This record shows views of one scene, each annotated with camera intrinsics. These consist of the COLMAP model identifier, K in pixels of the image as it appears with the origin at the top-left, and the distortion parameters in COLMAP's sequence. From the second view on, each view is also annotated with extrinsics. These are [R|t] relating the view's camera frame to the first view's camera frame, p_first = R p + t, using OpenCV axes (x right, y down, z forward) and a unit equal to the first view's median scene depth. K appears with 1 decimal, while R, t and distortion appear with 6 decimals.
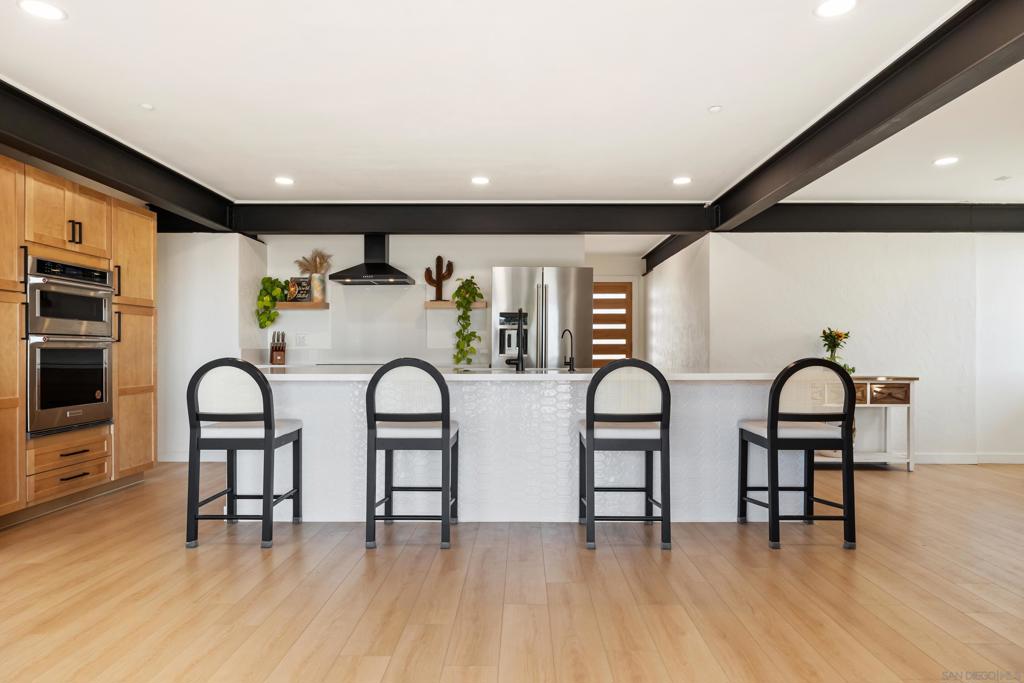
lens RADIAL K [[624.7, 0, 514.2], [0, 624.7, 355.8], [0, 0, 1]] dist [0.003694, 0.000124]
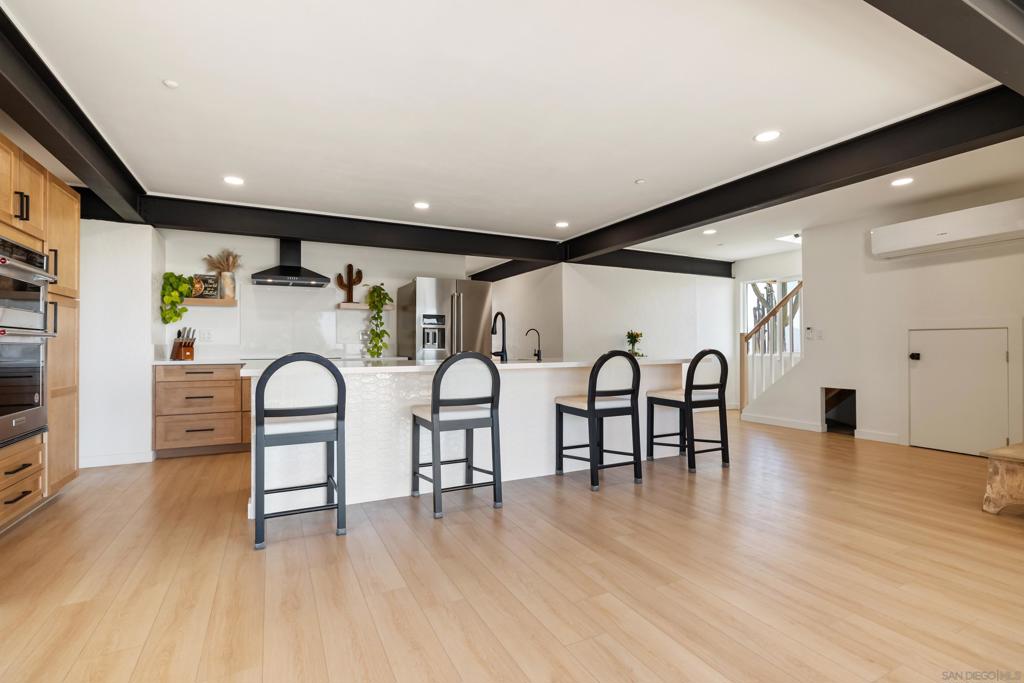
lens RADIAL K [[476.4, 0, 512.0], [0, 476.4, 341.5], [0, 0, 1]] dist [-0.002042, -0.000236]
pose [[0.885934, 0.000440, 0.463811, -0.276537], [0.007907, 0.999840, -0.016051, 0.000226], [-0.463744, 0.017887, 0.885789, 0.086643]]
